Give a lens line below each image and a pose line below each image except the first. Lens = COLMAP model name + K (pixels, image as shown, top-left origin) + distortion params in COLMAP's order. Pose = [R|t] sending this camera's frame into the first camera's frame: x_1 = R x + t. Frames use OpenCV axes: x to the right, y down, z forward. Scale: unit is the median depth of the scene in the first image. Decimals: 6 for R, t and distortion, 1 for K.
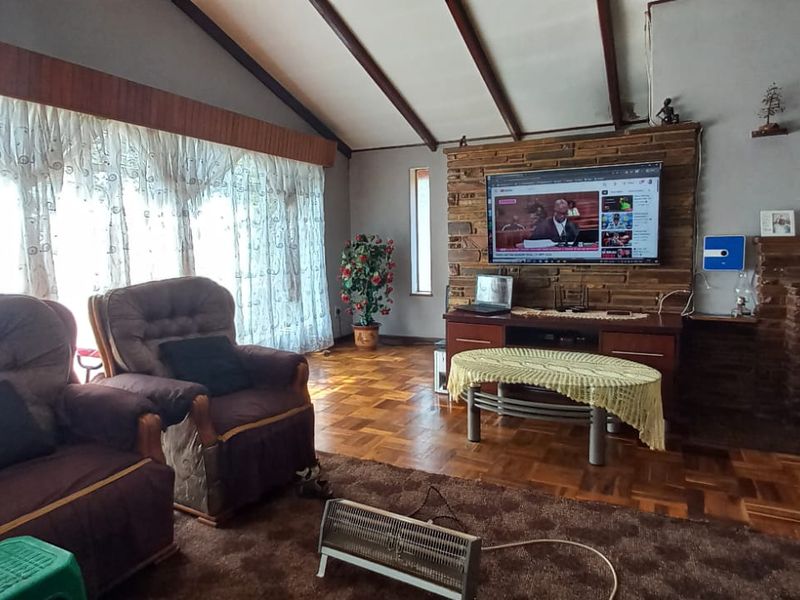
lens RADIAL K [[510.8, 0, 400.0], [0, 510.8, 300.0], [0, 0, 1]] dist [0.003778, 0.001749]
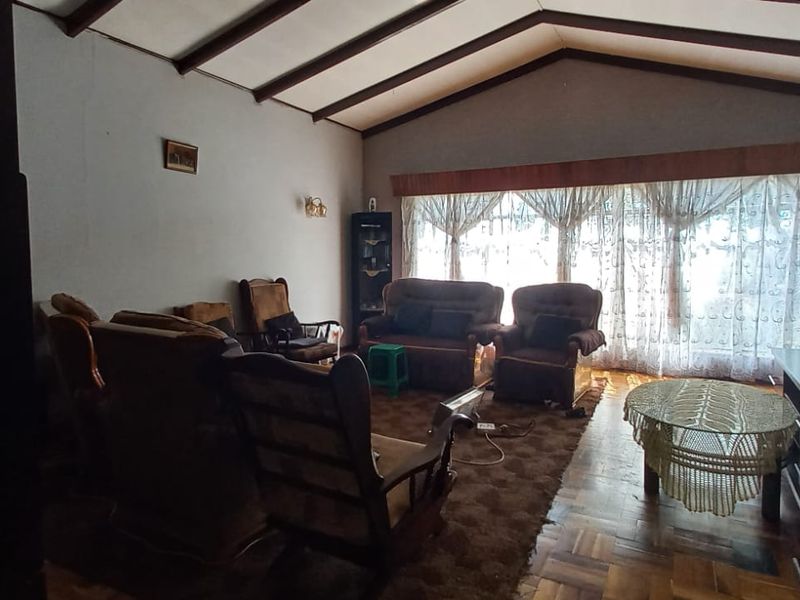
lens RADIAL K [[527.5, 0, 390.9], [0, 527.5, 301.7], [0, 0, 1]] dist [-0.003930, -0.000579]
pose [[-0.057812, 0.090960, -0.994175, 1.395580], [-0.097336, 0.990582, 0.096291, -0.094301], [0.993571, 0.102336, -0.048413, 0.494351]]
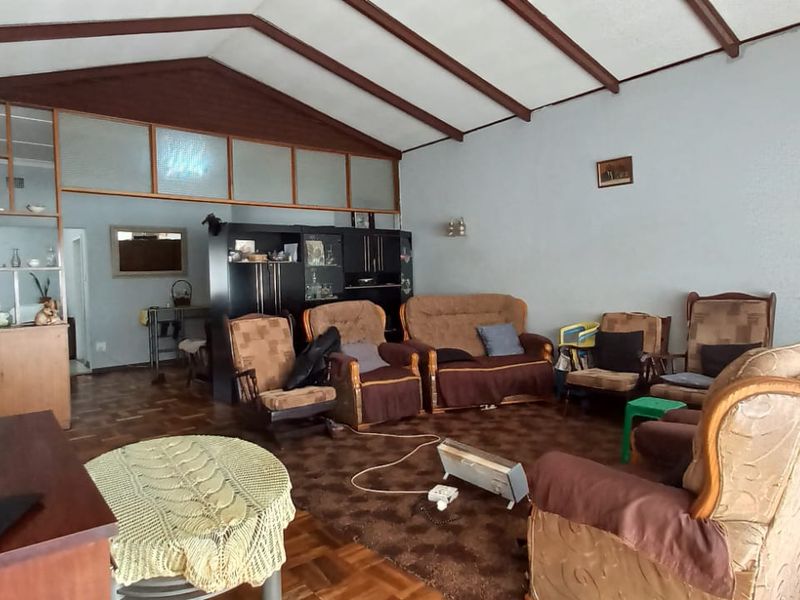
lens RADIAL K [[527.5, 0, 390.9], [0, 527.5, 301.7], [0, 0, 1]] dist [-0.003930, -0.000579]
pose [[-0.901441, 0.012113, 0.432733, -0.310219], [0.076280, 0.988412, 0.131234, -0.181785], [-0.426129, 0.151308, -0.891919, 1.622602]]
